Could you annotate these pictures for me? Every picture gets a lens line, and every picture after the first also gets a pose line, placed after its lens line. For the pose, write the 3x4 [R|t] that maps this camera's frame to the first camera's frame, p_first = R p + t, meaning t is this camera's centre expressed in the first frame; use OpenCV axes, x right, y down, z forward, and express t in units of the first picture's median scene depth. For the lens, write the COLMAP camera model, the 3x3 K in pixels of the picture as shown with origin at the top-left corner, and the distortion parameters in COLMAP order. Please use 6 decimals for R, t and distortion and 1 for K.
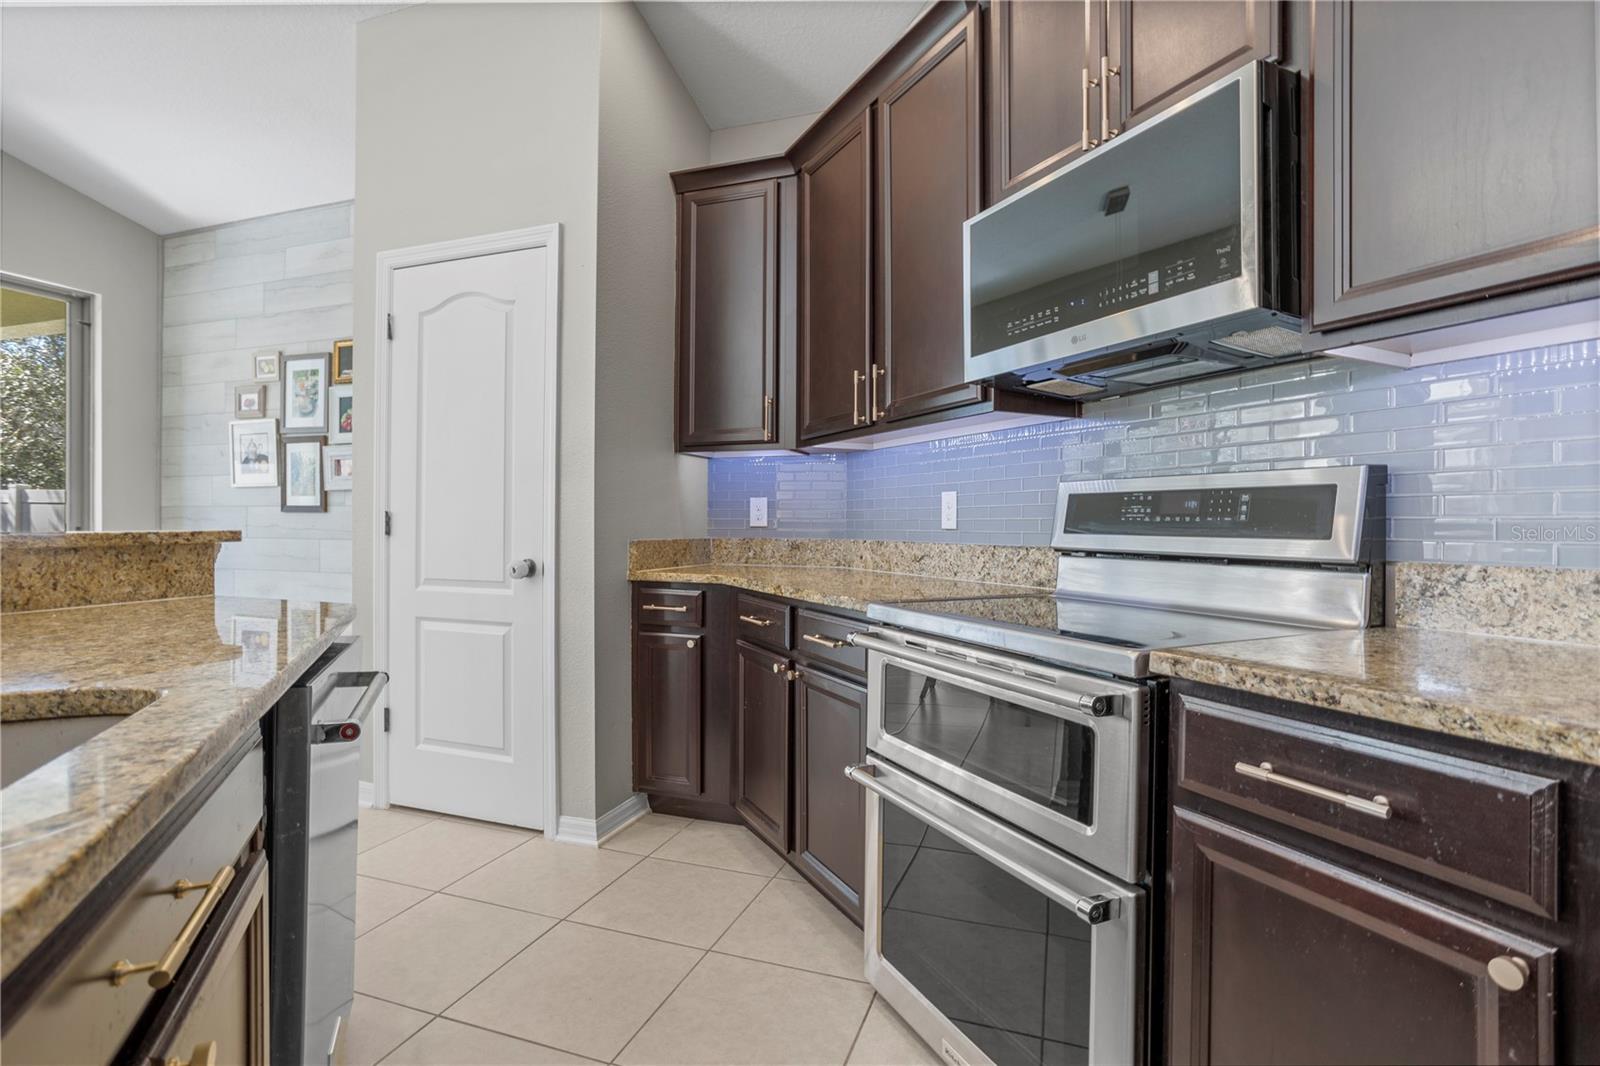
lens RADIAL K [[786.2, 0, 783.3], [0, 786.2, 527.4], [0, 0, 1]] dist [-0.000961, 0.000377]
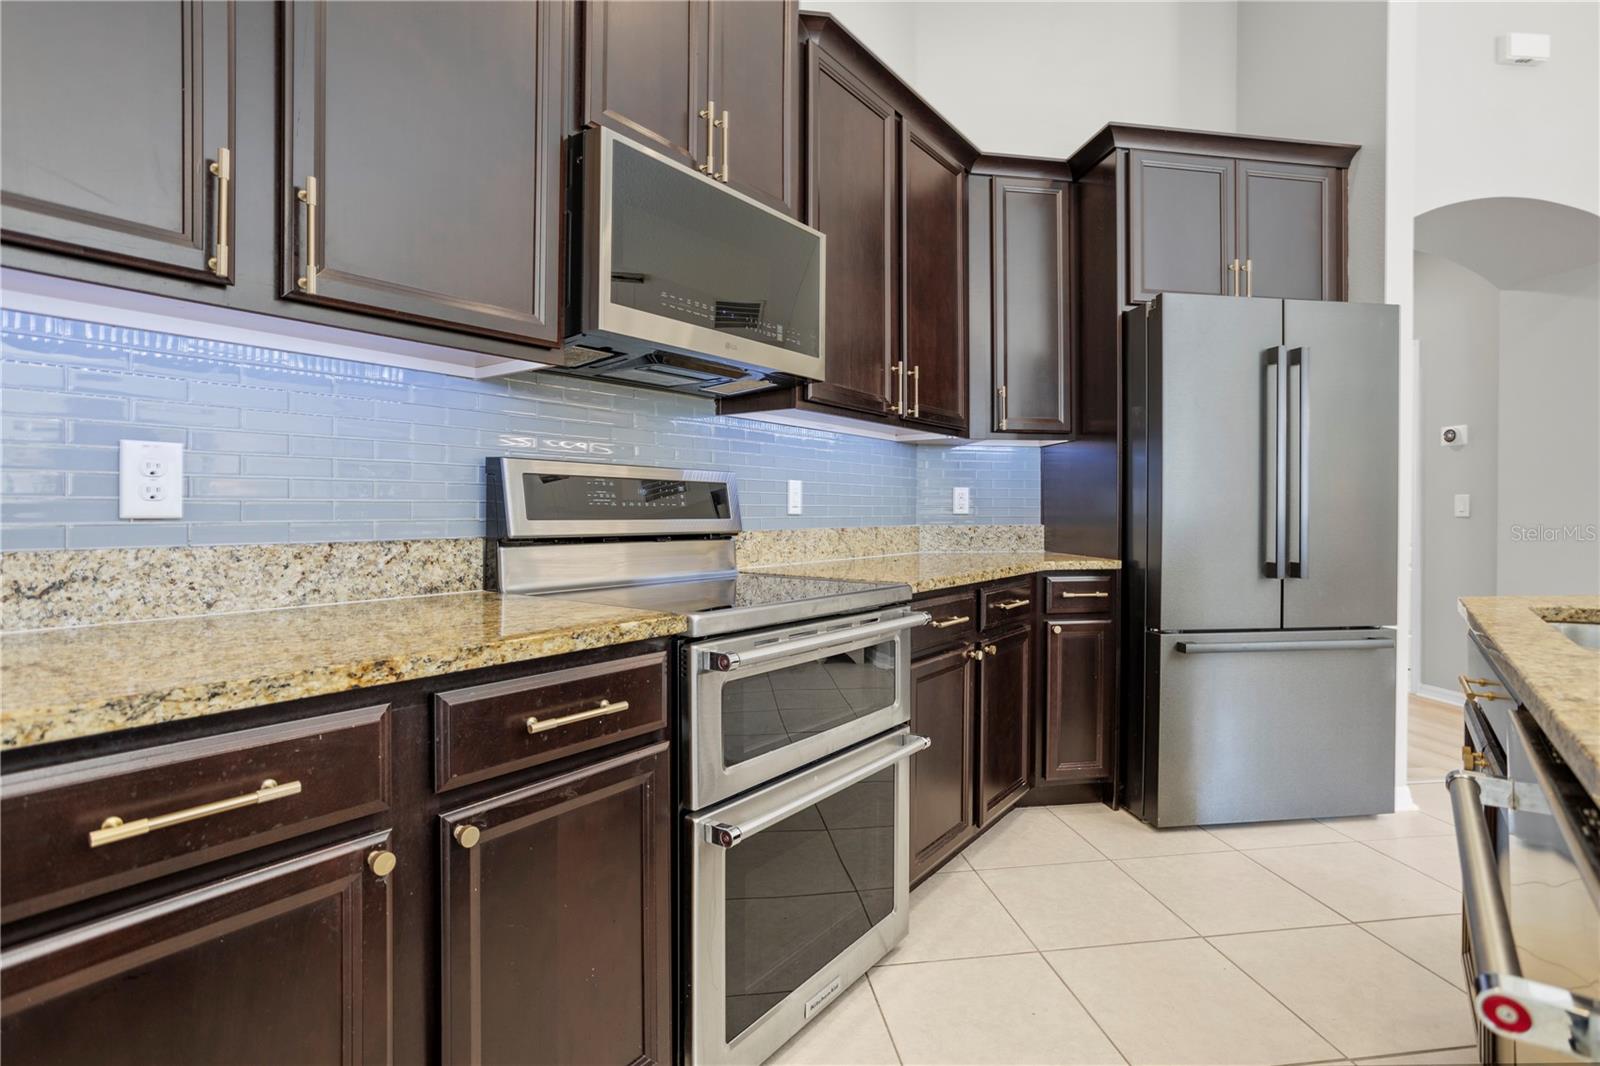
lens RADIAL K [[786.2, 0, 783.3], [0, 786.2, 527.4], [0, 0, 1]] dist [-0.000961, 0.000377]
pose [[-0.469865, -0.029330, 0.882251, -0.583754], [-0.002543, 0.999489, 0.031874, -0.013167], [-0.882735, 0.012733, -0.469699, 1.280276]]
